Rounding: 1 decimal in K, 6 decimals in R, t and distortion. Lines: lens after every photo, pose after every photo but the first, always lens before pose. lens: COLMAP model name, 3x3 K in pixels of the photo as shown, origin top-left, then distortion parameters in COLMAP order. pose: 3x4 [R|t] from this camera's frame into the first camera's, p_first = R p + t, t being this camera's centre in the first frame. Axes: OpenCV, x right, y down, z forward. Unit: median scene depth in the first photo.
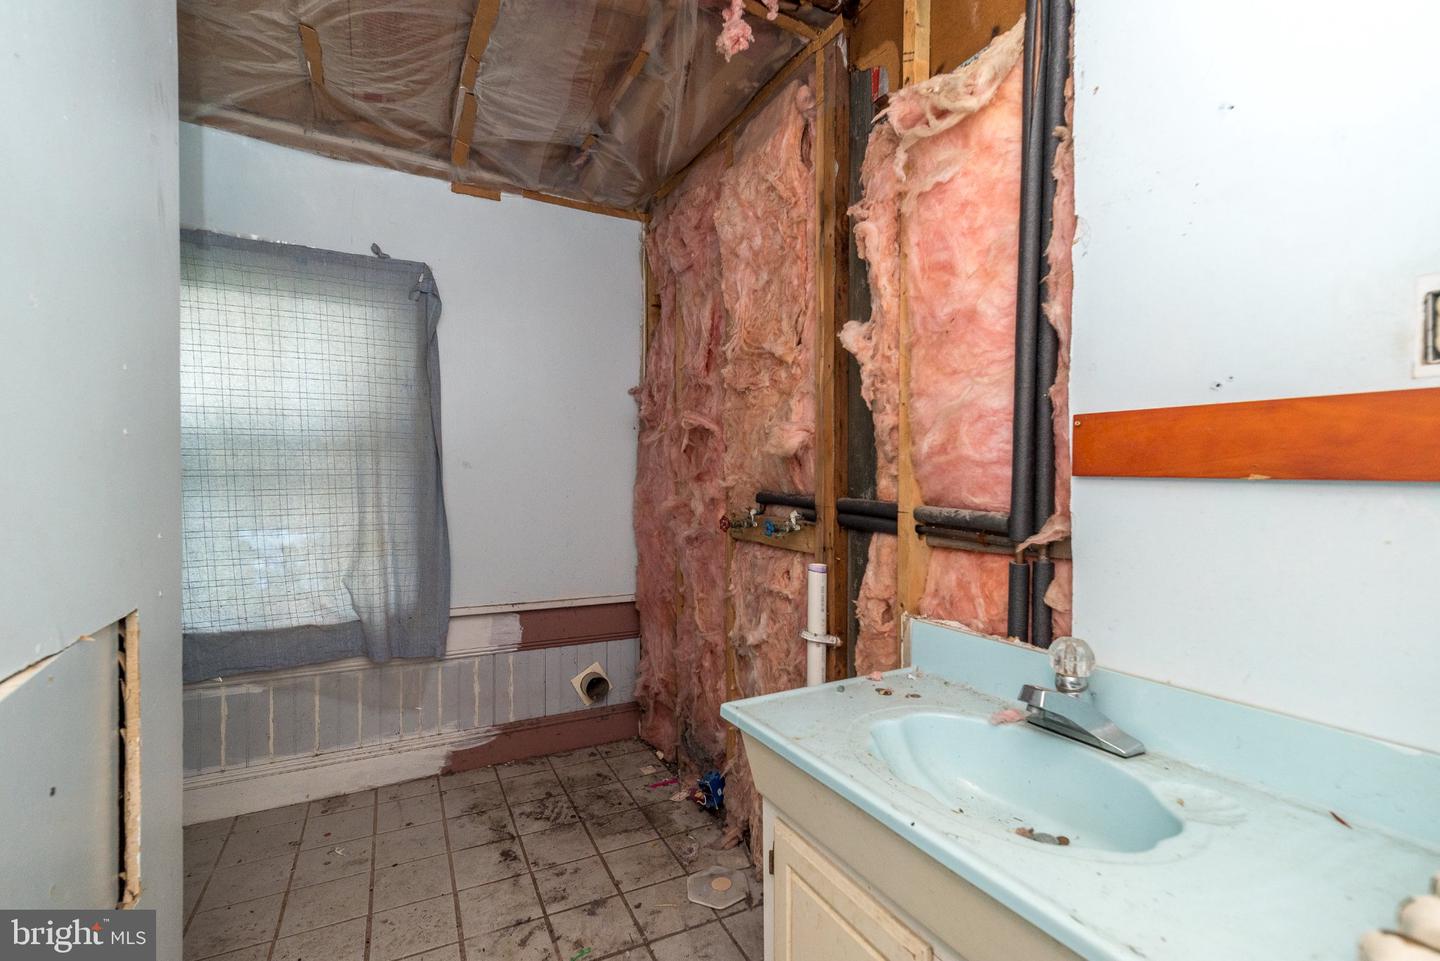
lens RADIAL K [[640.6, 0, 726.8], [0, 640.6, 482.8], [0, 0, 1]] dist [0.010331, -0.000397]
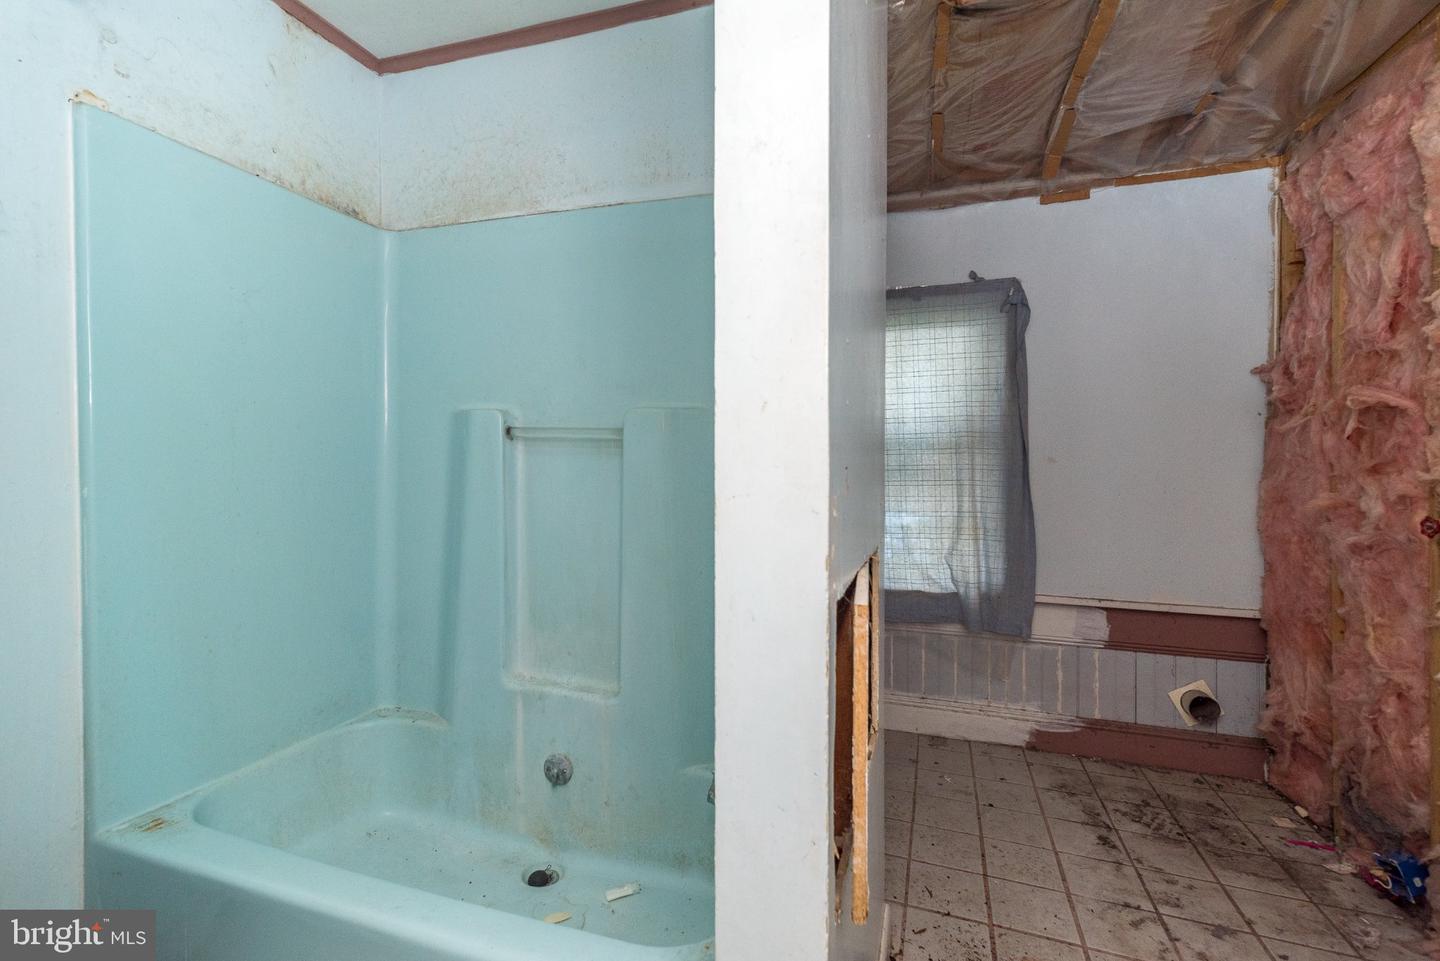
lens RADIAL K [[640.6, 0, 710.3], [0, 640.6, 480.0], [0, 0, 1]] dist [0.010331, -0.000397]
pose [[0.685160, 0.003658, -0.728383, -0.024044], [-0.011163, 0.999923, -0.005479, 0.017884], [0.728307, 0.011885, 0.685148, -0.133089]]
